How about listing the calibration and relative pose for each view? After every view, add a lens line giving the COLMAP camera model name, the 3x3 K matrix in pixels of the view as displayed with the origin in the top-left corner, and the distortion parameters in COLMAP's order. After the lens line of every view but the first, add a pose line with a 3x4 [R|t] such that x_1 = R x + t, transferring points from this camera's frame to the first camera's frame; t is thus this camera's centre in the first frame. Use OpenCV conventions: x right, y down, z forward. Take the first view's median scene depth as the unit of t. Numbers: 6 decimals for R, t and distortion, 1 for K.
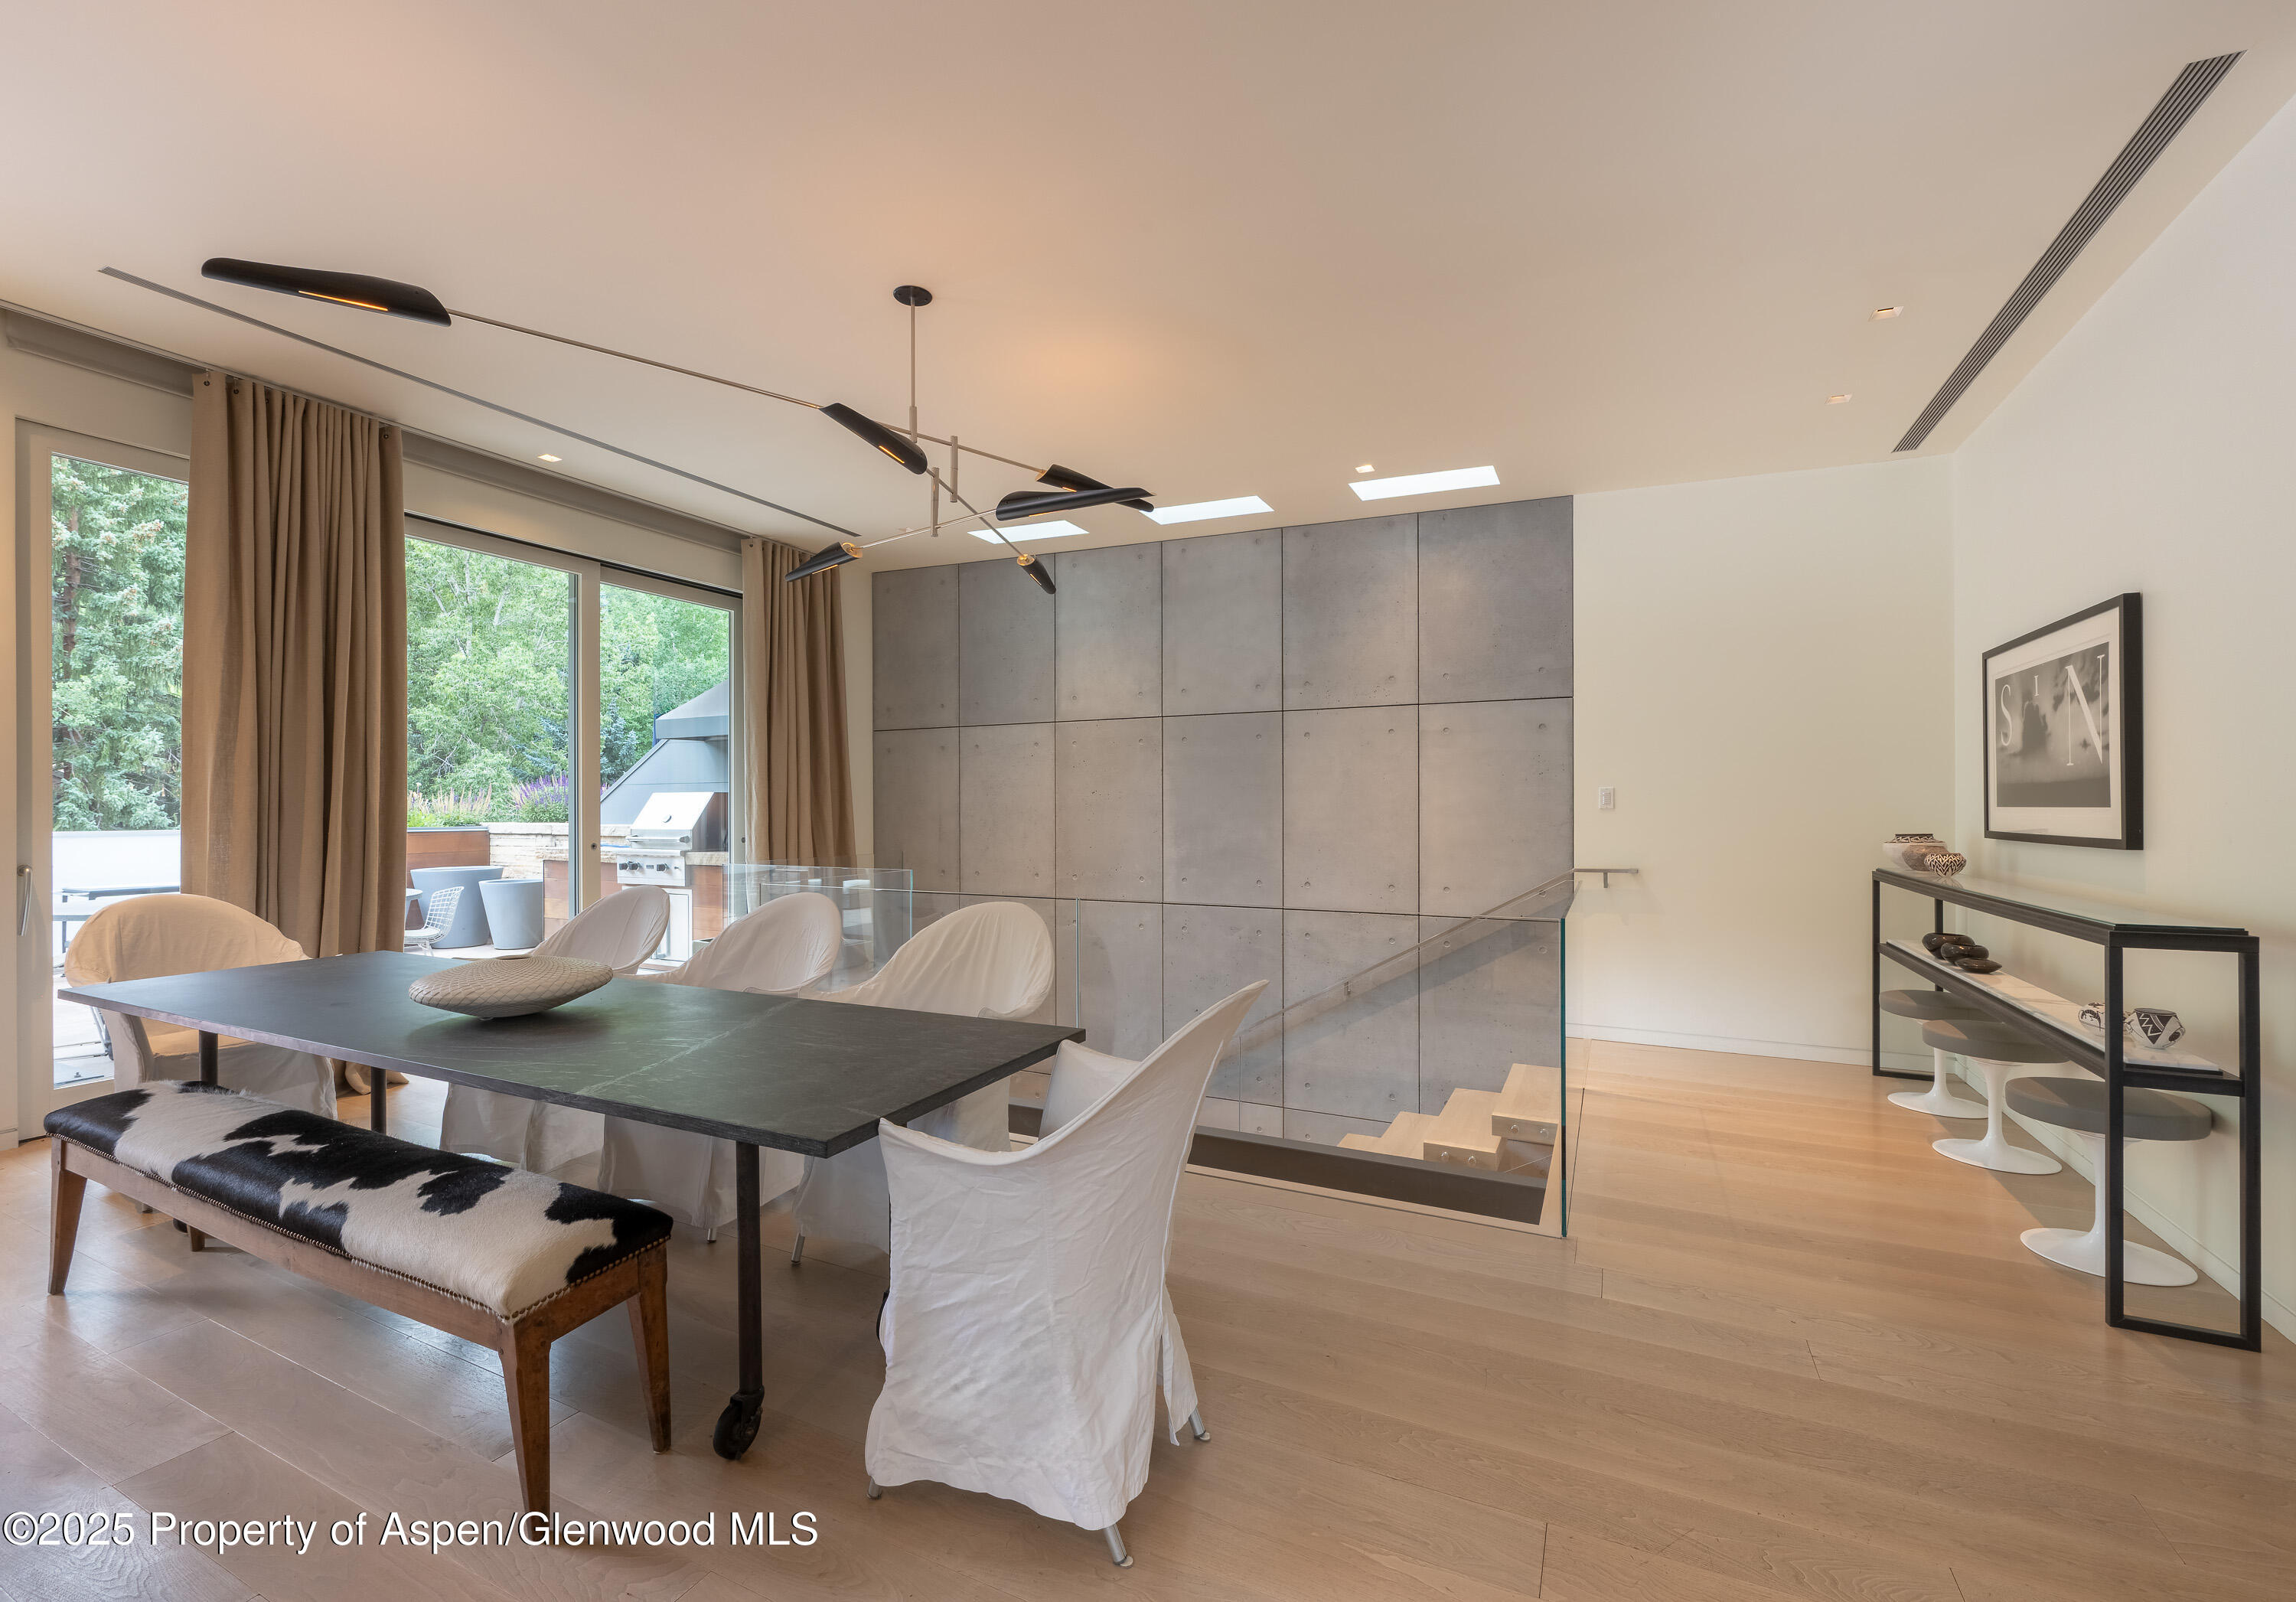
lens RADIAL K [[979.8, 0, 1148.4], [0, 979.8, 803.3], [0, 0, 1]] dist [-0.004676, 0.000609]
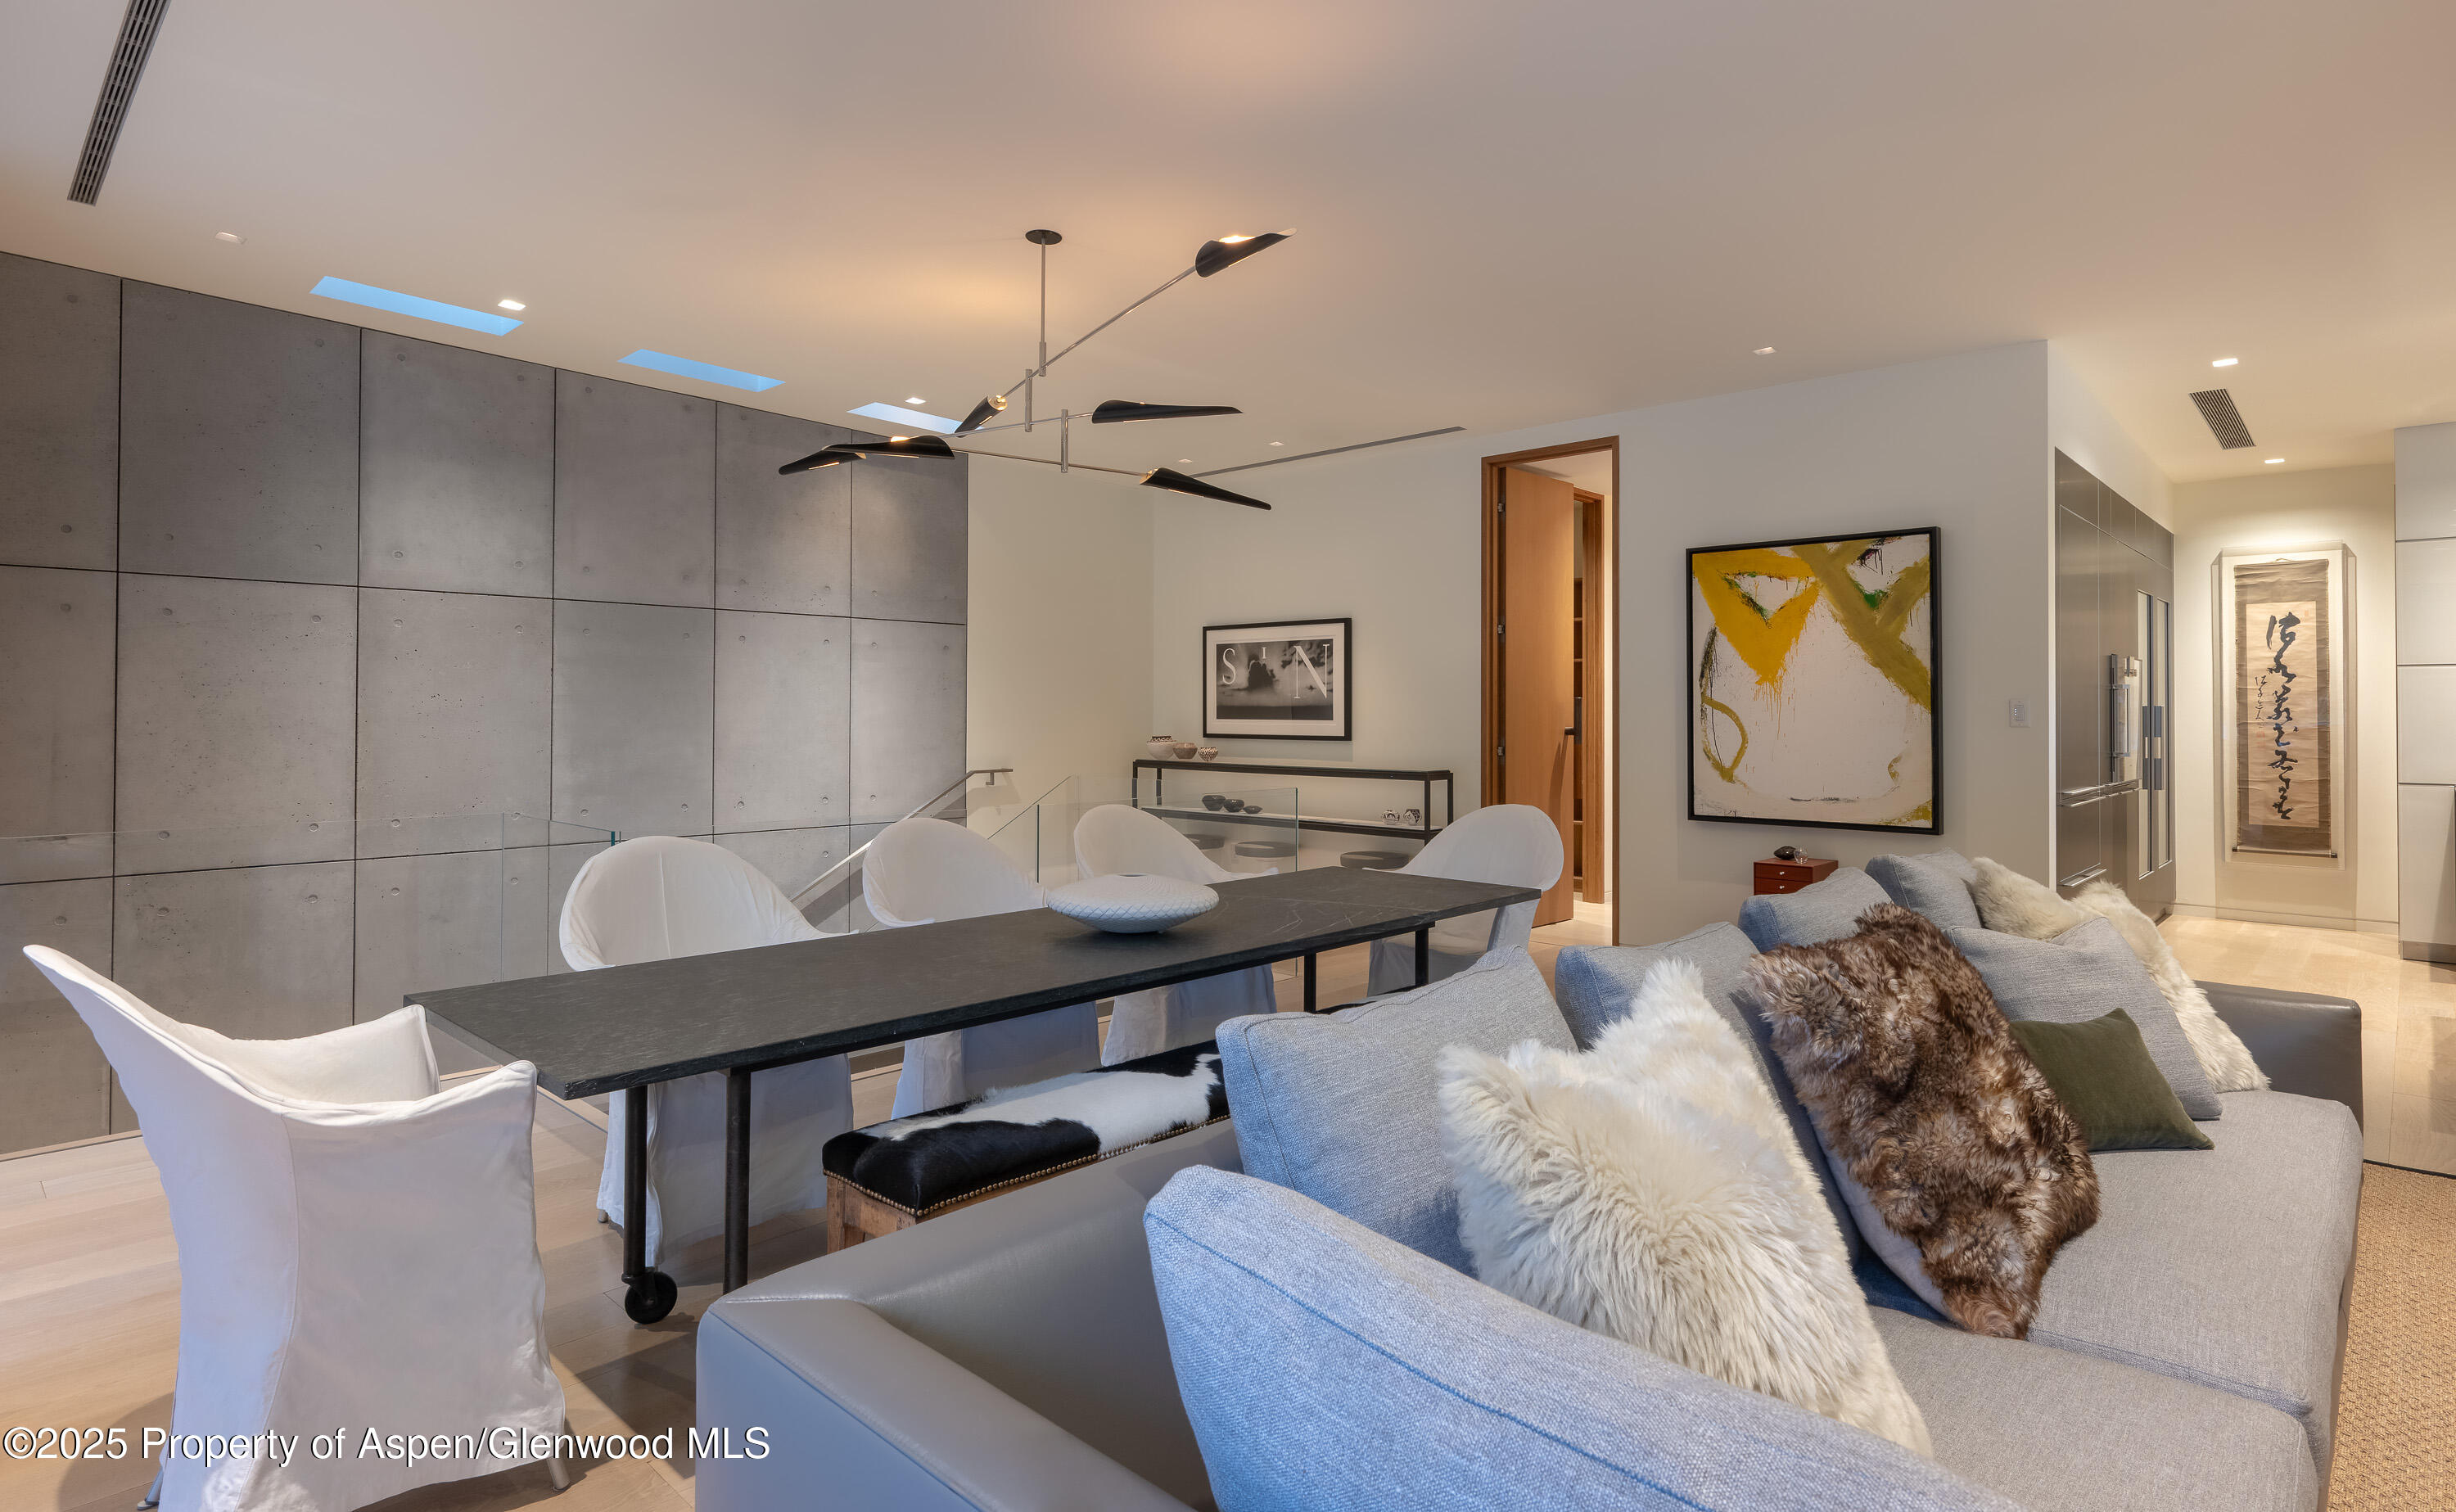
lens RADIAL K [[1249.0, 0, 1247.4], [0, 1249.0, 694.2], [0, 0, 1]] dist [0.003317, 0.000193]
pose [[0.285088, 0.016801, 0.958354, -1.168929], [-0.008339, 0.999852, -0.015048, -0.007126], [-0.958465, -0.003701, 0.285186, 0.321354]]
